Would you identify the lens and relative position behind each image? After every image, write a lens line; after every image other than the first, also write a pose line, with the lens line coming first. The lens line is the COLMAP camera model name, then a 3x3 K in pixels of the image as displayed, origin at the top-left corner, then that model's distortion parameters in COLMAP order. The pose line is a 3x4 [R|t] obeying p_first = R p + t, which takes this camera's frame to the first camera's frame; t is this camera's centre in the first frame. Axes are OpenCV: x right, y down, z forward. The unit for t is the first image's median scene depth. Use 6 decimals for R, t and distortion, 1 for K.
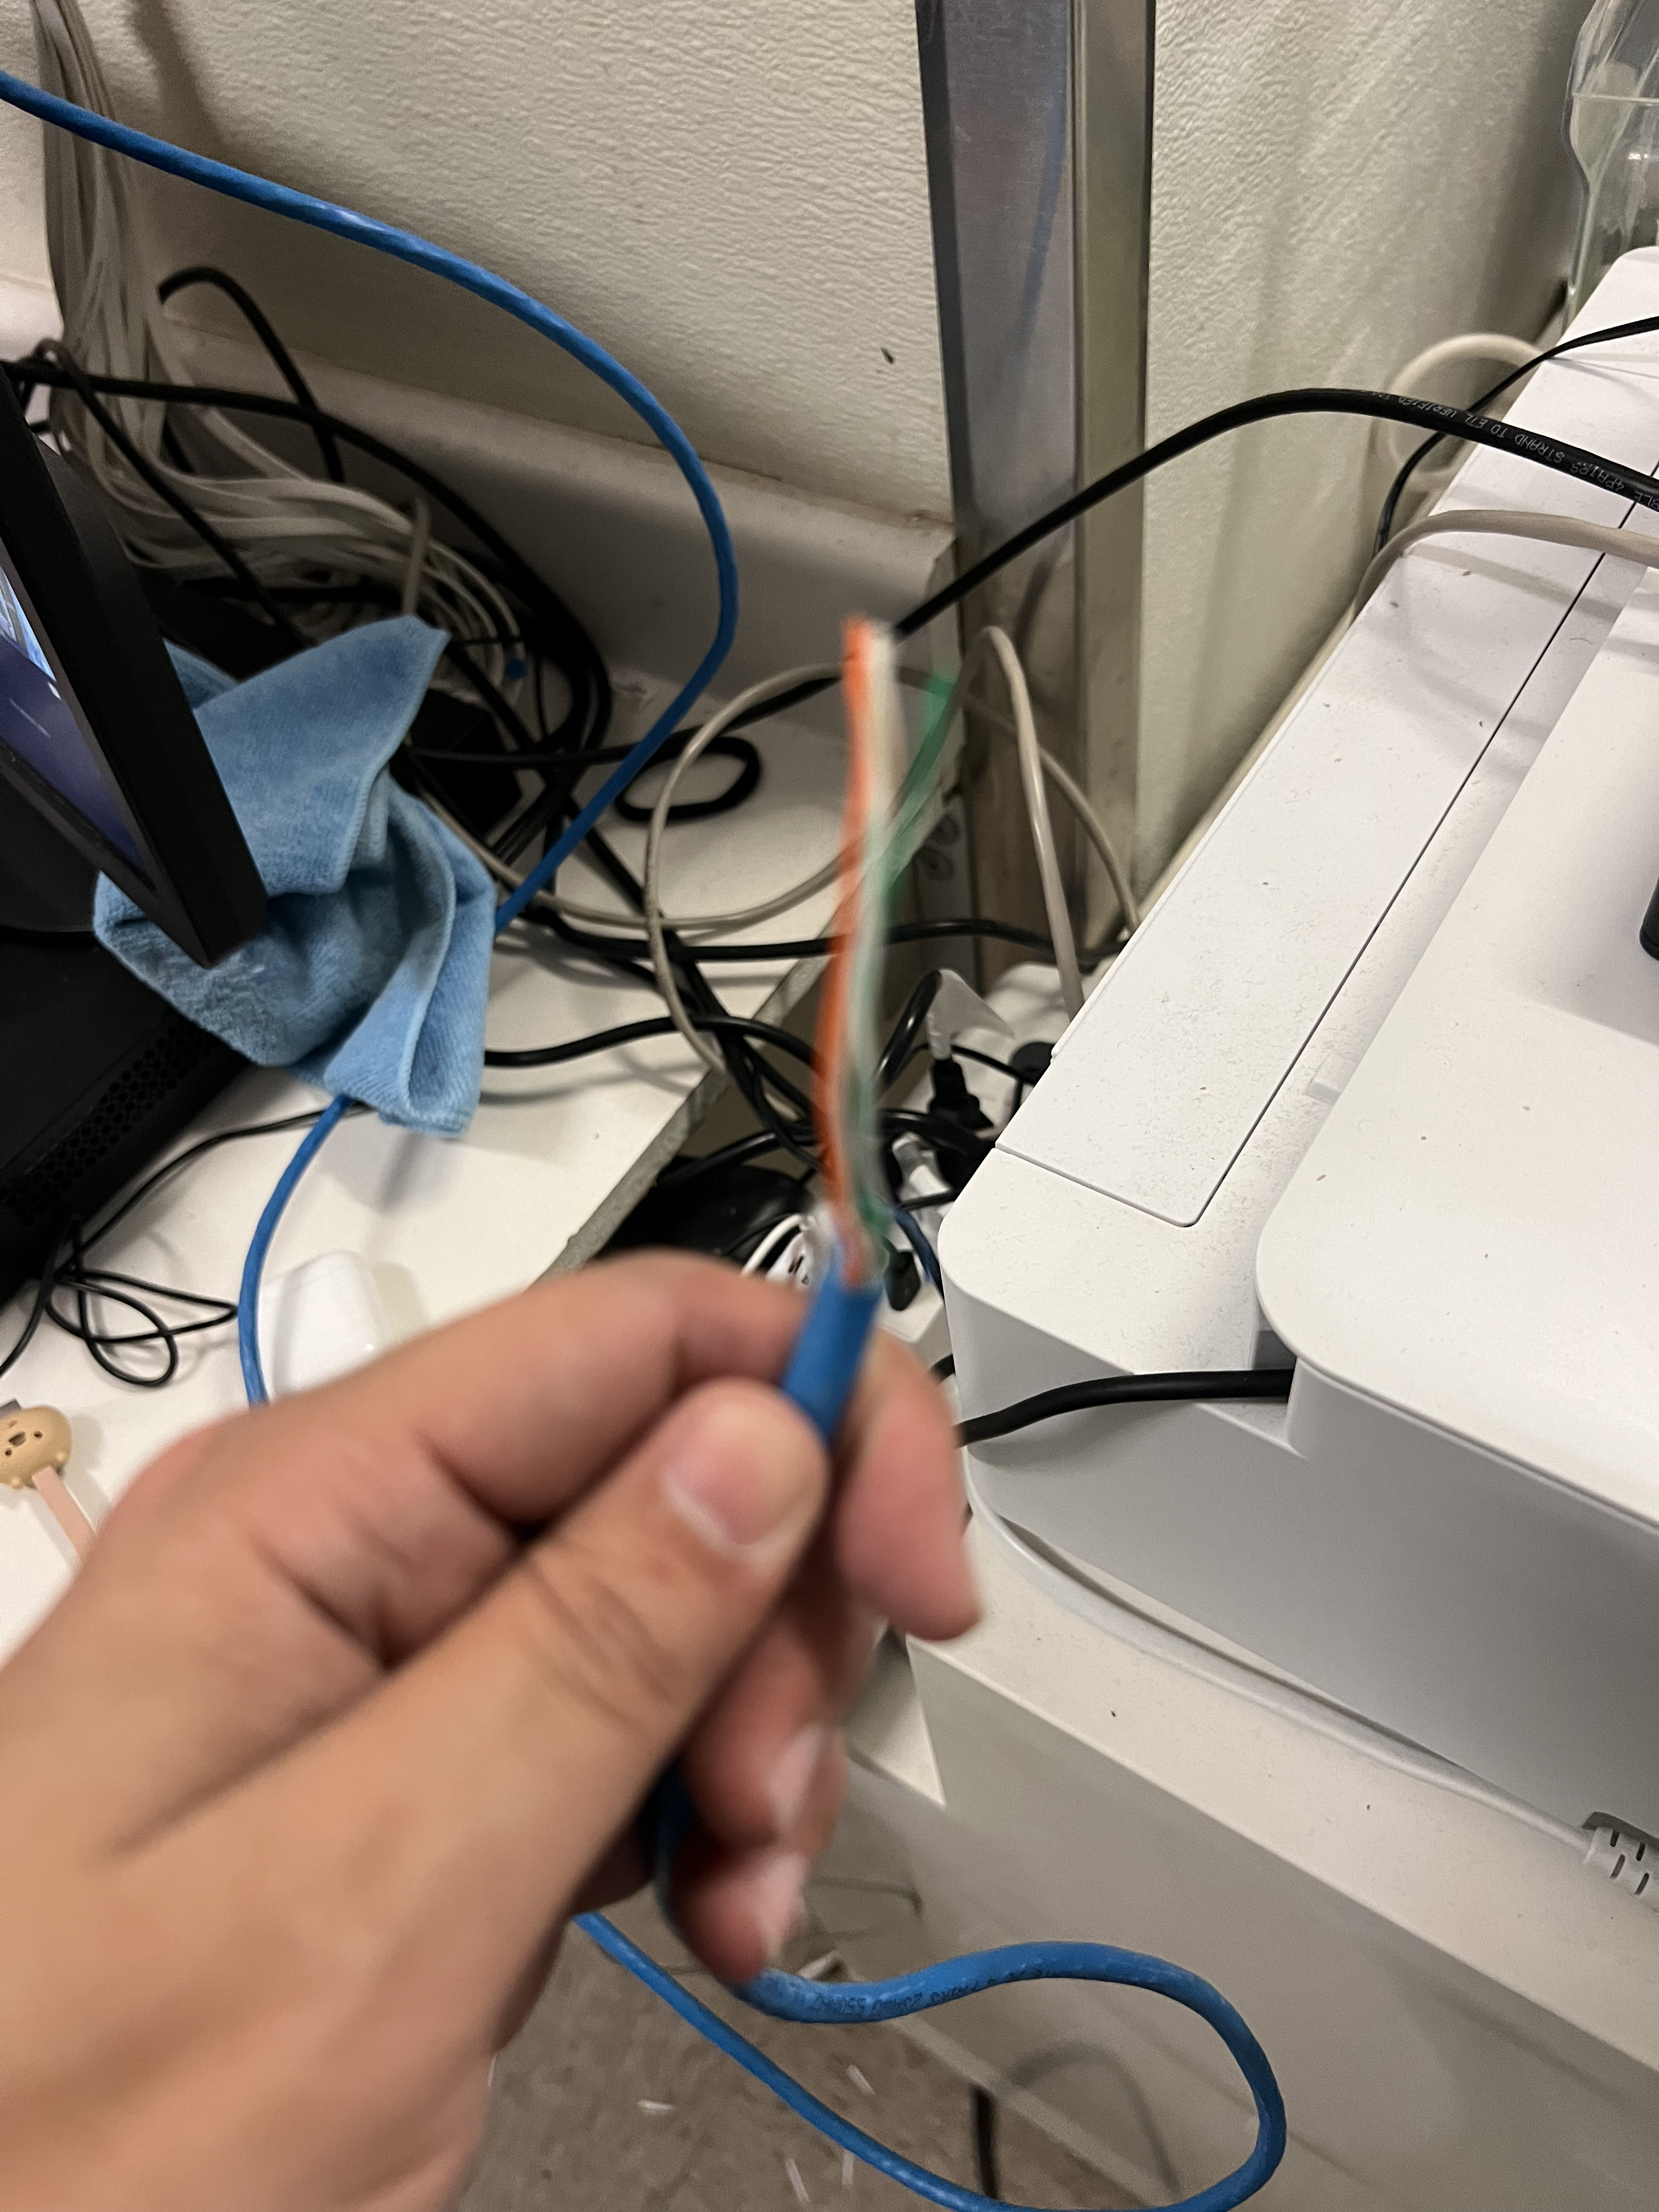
lens RADIAL K [[1727.7, 0, 821.3], [0, 1727.7, 1134.7], [0, 0, 1]] dist [0.006772, -0.012496]
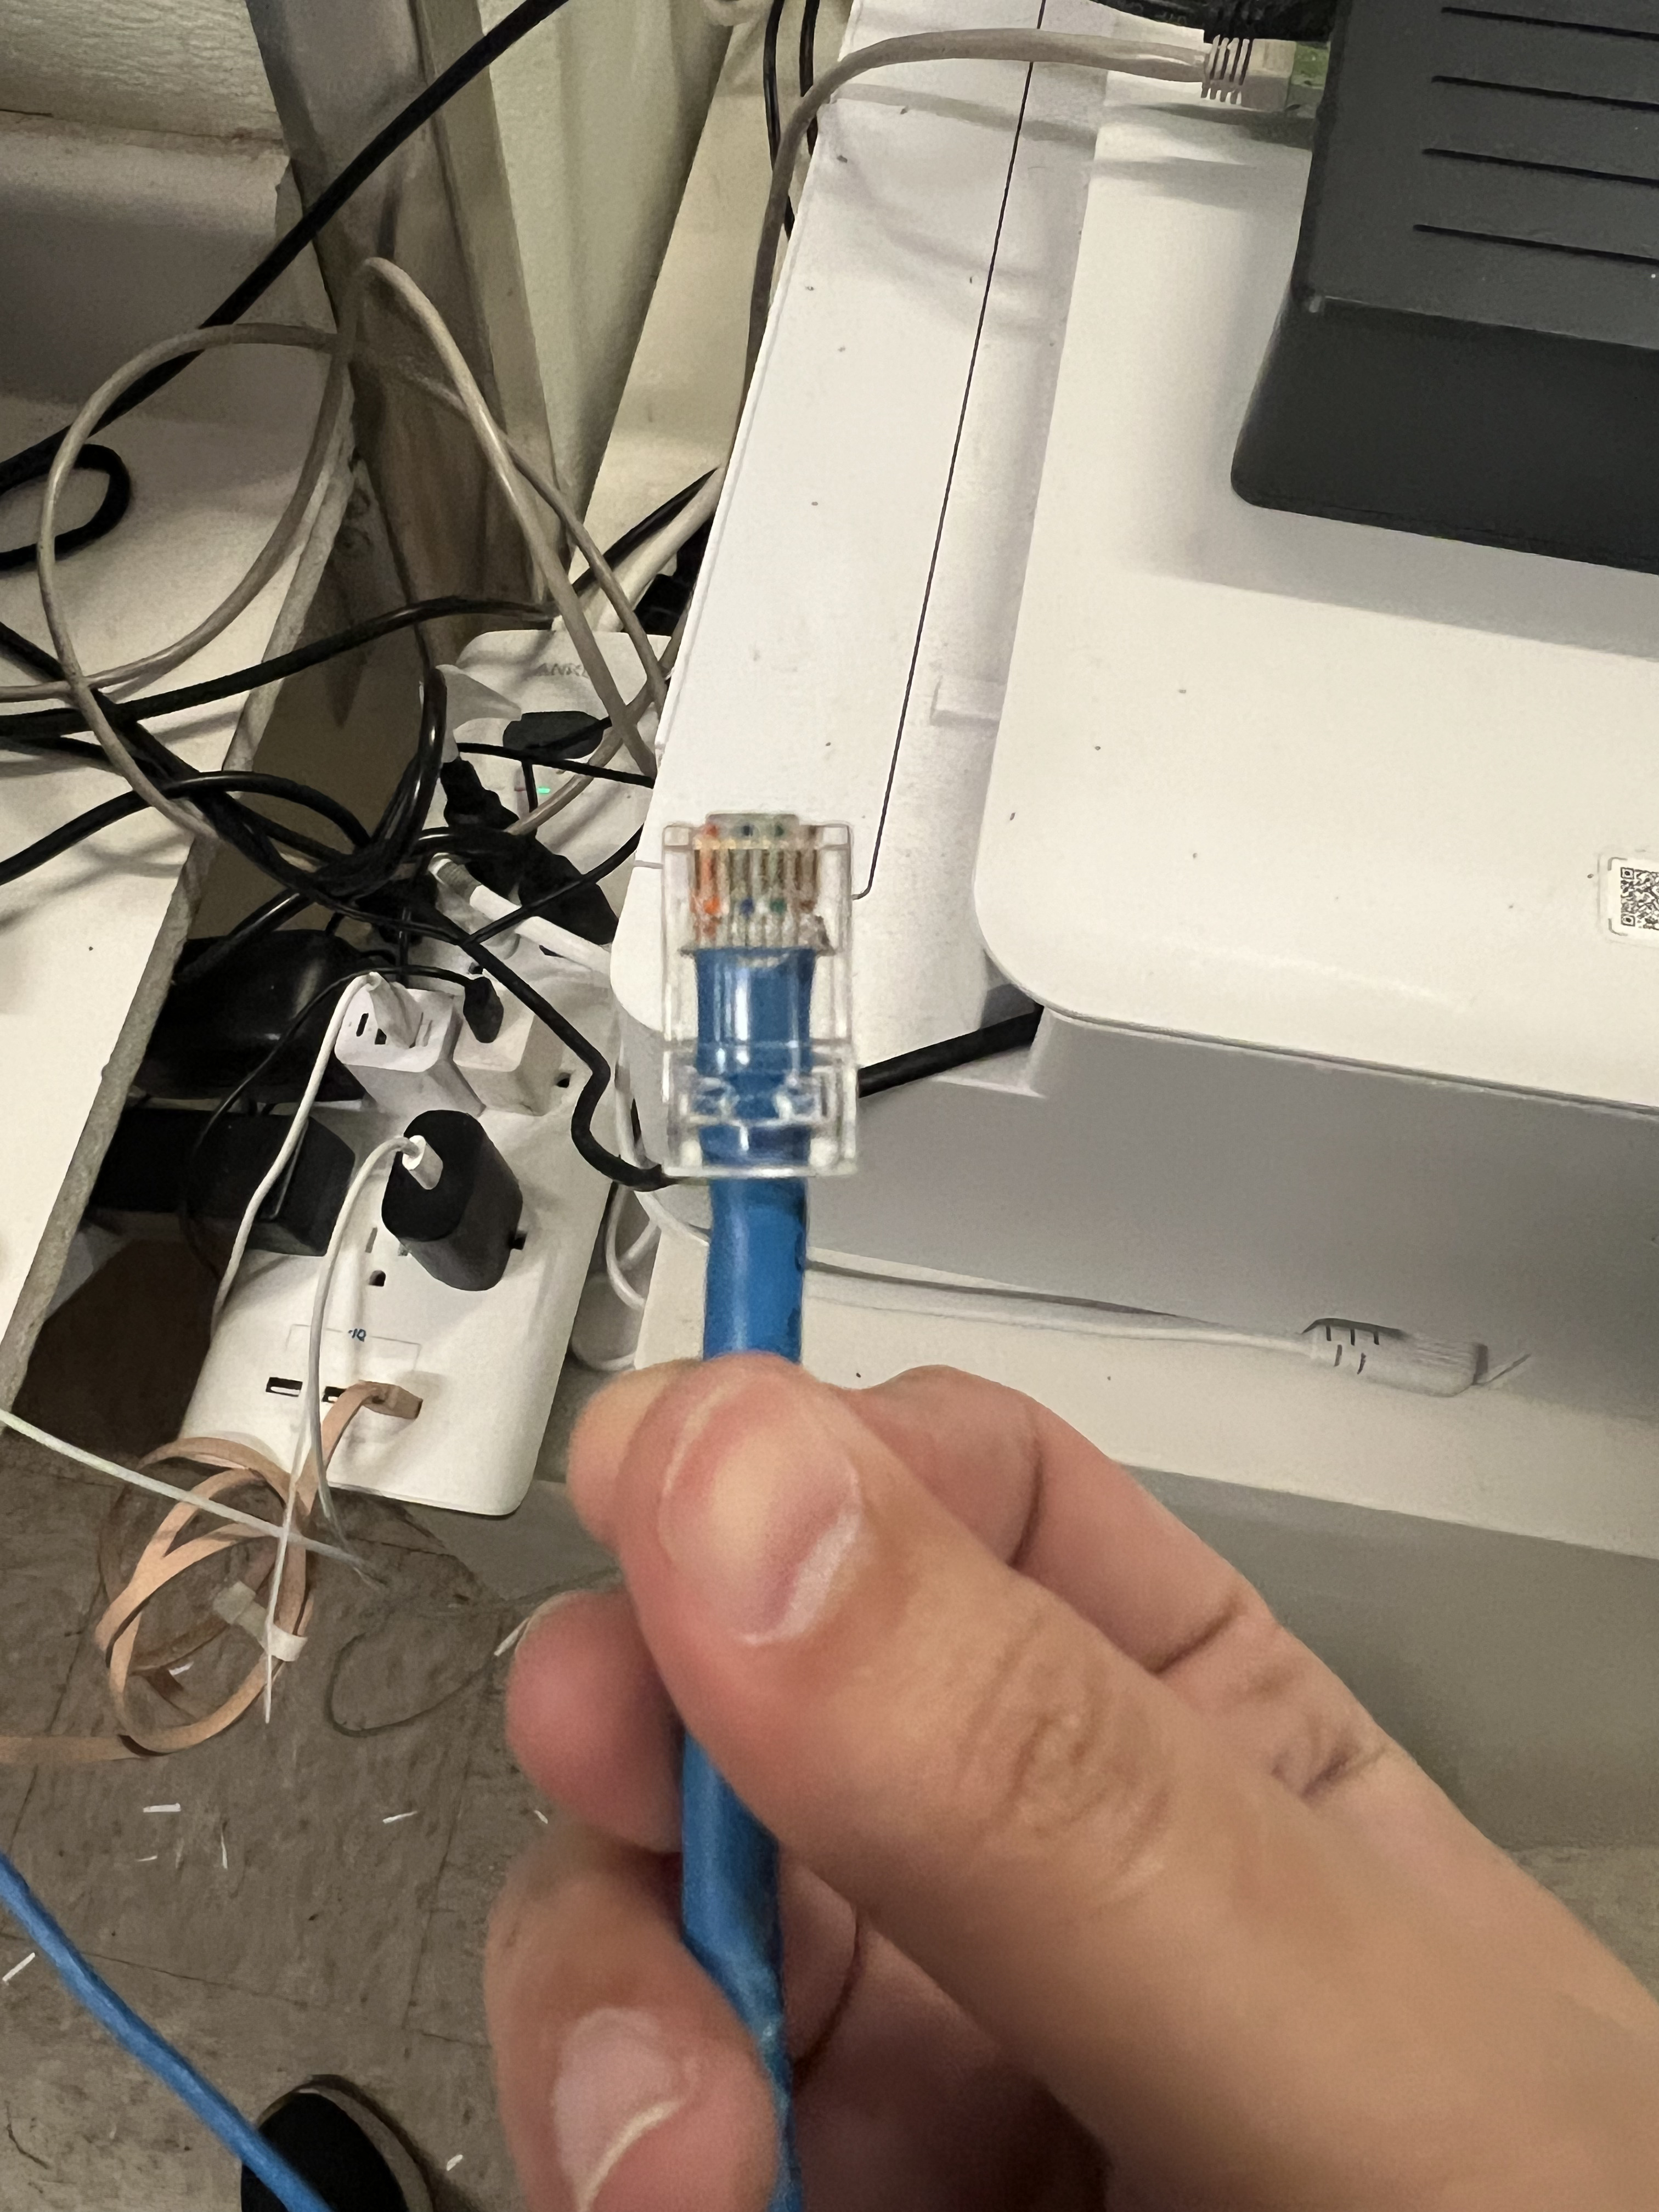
lens RADIAL K [[1711.0, 0, 748.6], [0, 1711.0, 1091.2], [0, 0, 1]] dist [-0.014844, 0.002491]
pose [[0.920351, -0.296966, 0.254489, -0.064972], [0.244721, 0.944871, 0.217556, -0.036748], [-0.305066, -0.137949, 0.942287, 0.074653]]
